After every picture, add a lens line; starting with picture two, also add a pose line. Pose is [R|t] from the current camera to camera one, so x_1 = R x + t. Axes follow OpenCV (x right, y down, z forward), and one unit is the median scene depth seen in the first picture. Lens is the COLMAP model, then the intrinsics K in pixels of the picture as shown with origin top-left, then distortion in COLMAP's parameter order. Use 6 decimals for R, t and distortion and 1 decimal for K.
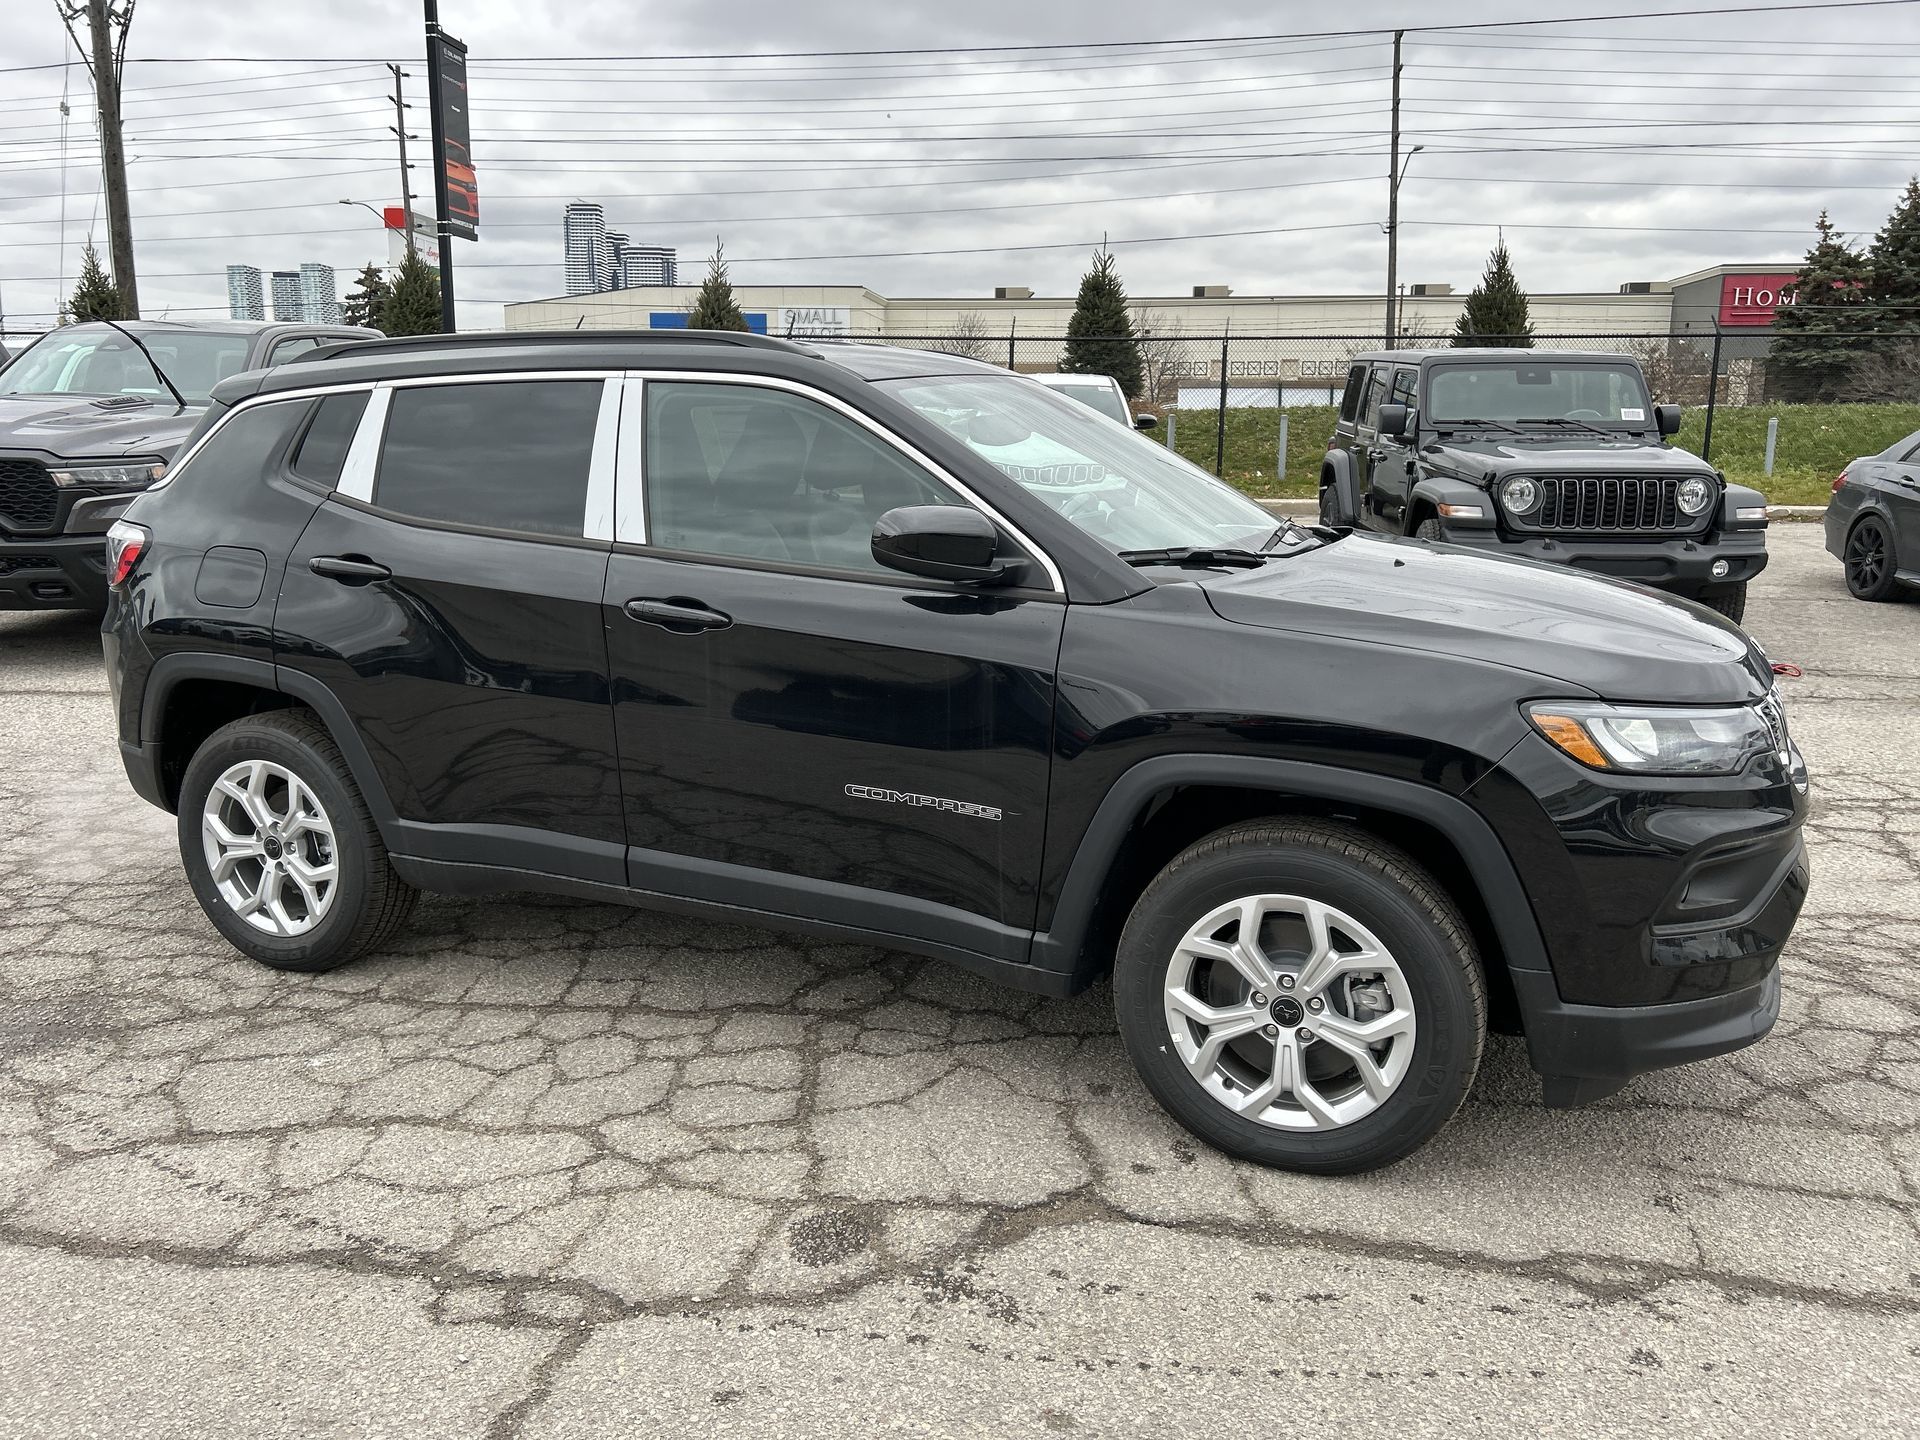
lens RADIAL K [[1429.1, 0, 958.2], [0, 1429.1, 706.6], [0, 0, 1]] dist [0.060043, -0.058467]
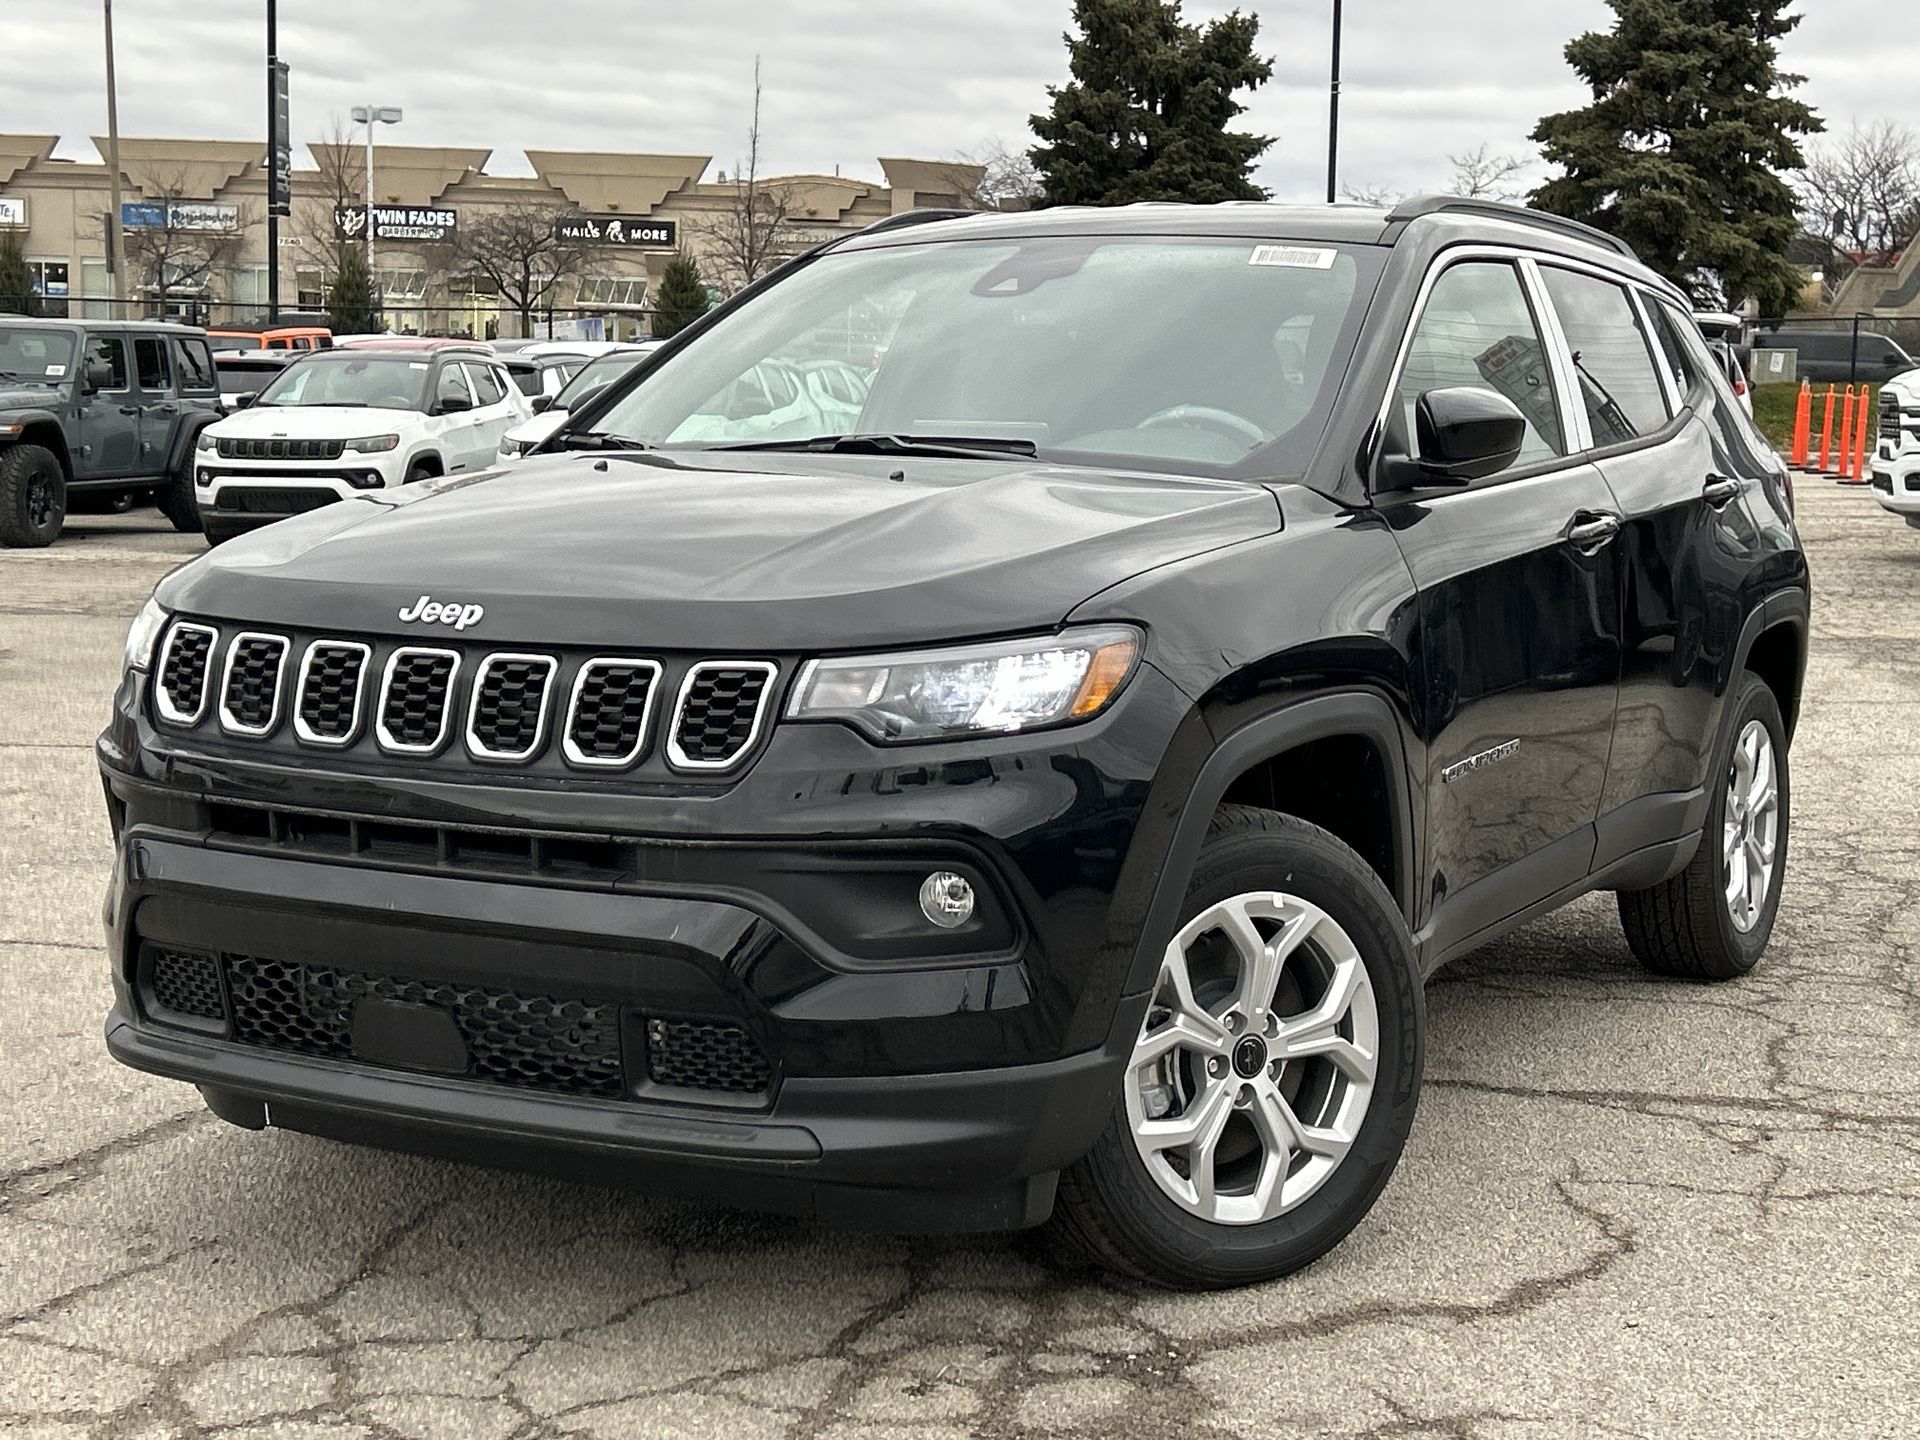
lens RADIAL K [[2844.1, 0, 983.4], [0, 2844.1, 736.7], [0, 0, 1]] dist [0.089304, 0.000000]
pose [[-0.097024, 0.114320, -0.988695, 1.646118], [-0.215743, 0.967347, 0.133024, -0.191052], [0.971618, 0.226210, -0.069192, 1.251324]]
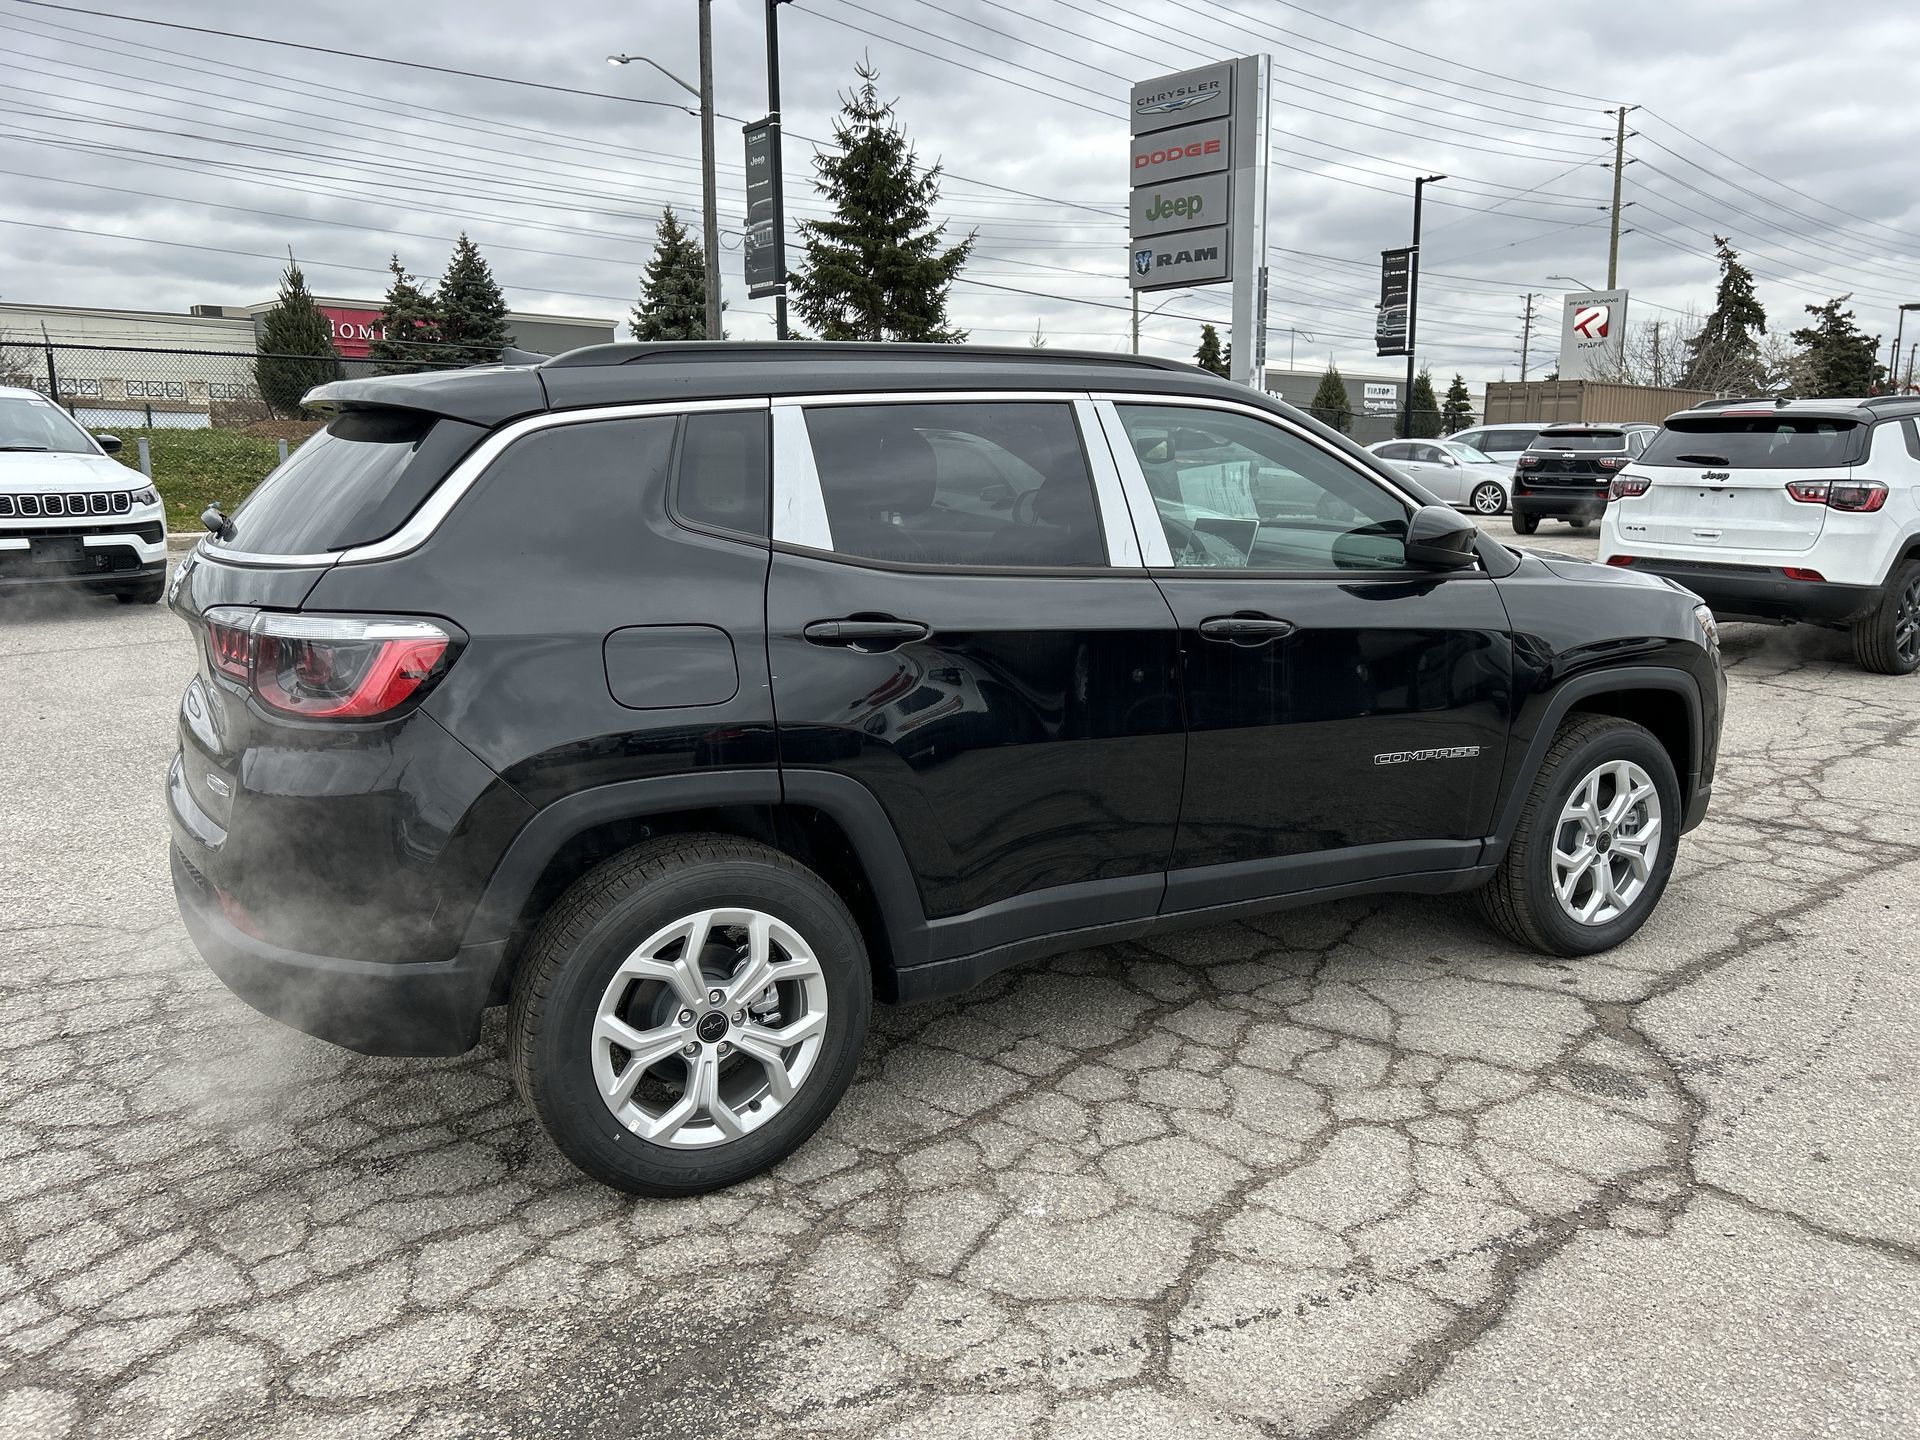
lens RADIAL K [[1429.1, 0, 955.8], [0, 1429.1, 717.1], [0, 0, 1]] dist [0.060043, -0.058467]
pose [[0.600767, -0.153104, 0.784626, -1.104618], [0.160690, 0.984584, 0.069085, -0.102798], [-0.783108, 0.084577, 0.616108, 0.509392]]
